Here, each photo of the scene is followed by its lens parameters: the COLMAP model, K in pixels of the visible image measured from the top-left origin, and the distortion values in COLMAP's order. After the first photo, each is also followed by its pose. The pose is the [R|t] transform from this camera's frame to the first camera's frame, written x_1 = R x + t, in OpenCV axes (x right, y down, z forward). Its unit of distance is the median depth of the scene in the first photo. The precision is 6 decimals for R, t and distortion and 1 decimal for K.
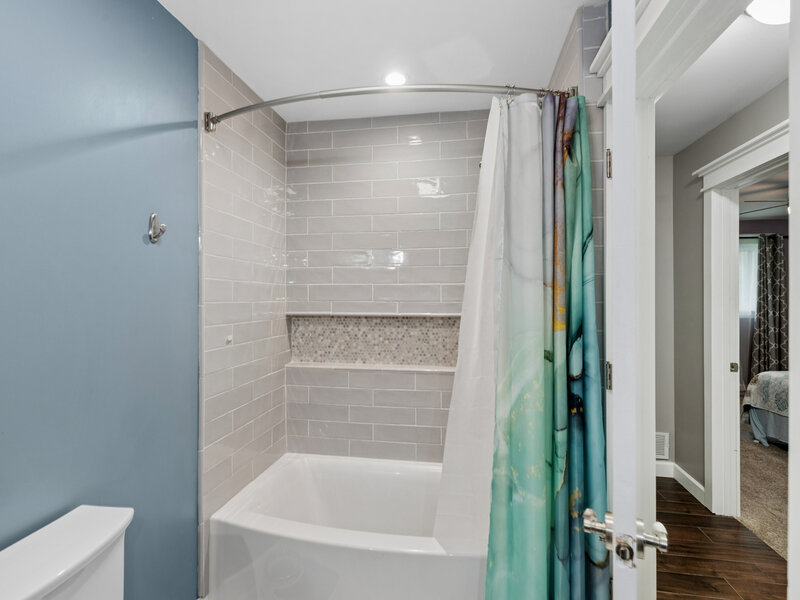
lens RADIAL K [[391.4, 0, 400.6], [0, 391.4, 297.1], [0, 0, 1]] dist [0.006230, -0.000669]
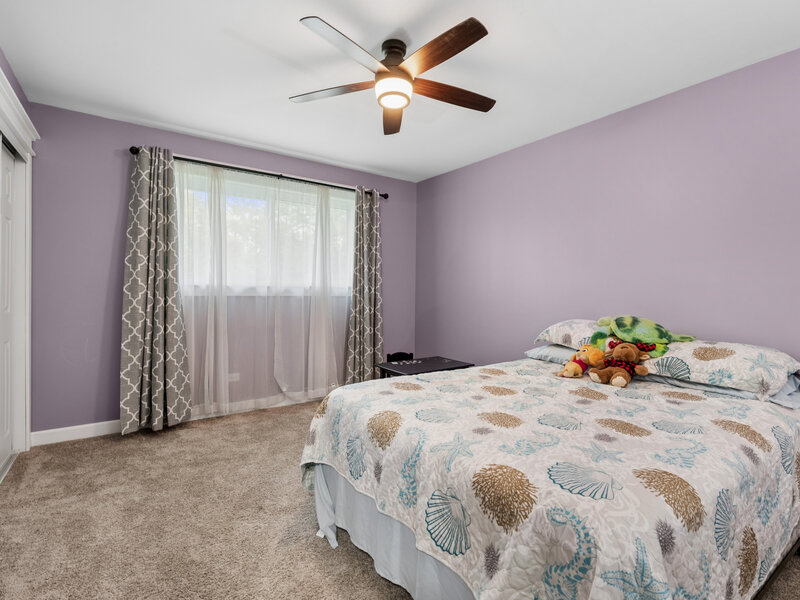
lens RADIAL K [[391.4, 0, 398.4], [0, 391.4, 293.3], [0, 0, 1]] dist [0.006230, -0.000669]
pose [[0.699920, 0.002383, 0.714218, 0.427627], [-0.013773, 0.999854, 0.010161, 0.040505], [-0.714089, -0.016949, 0.699850, 0.408013]]
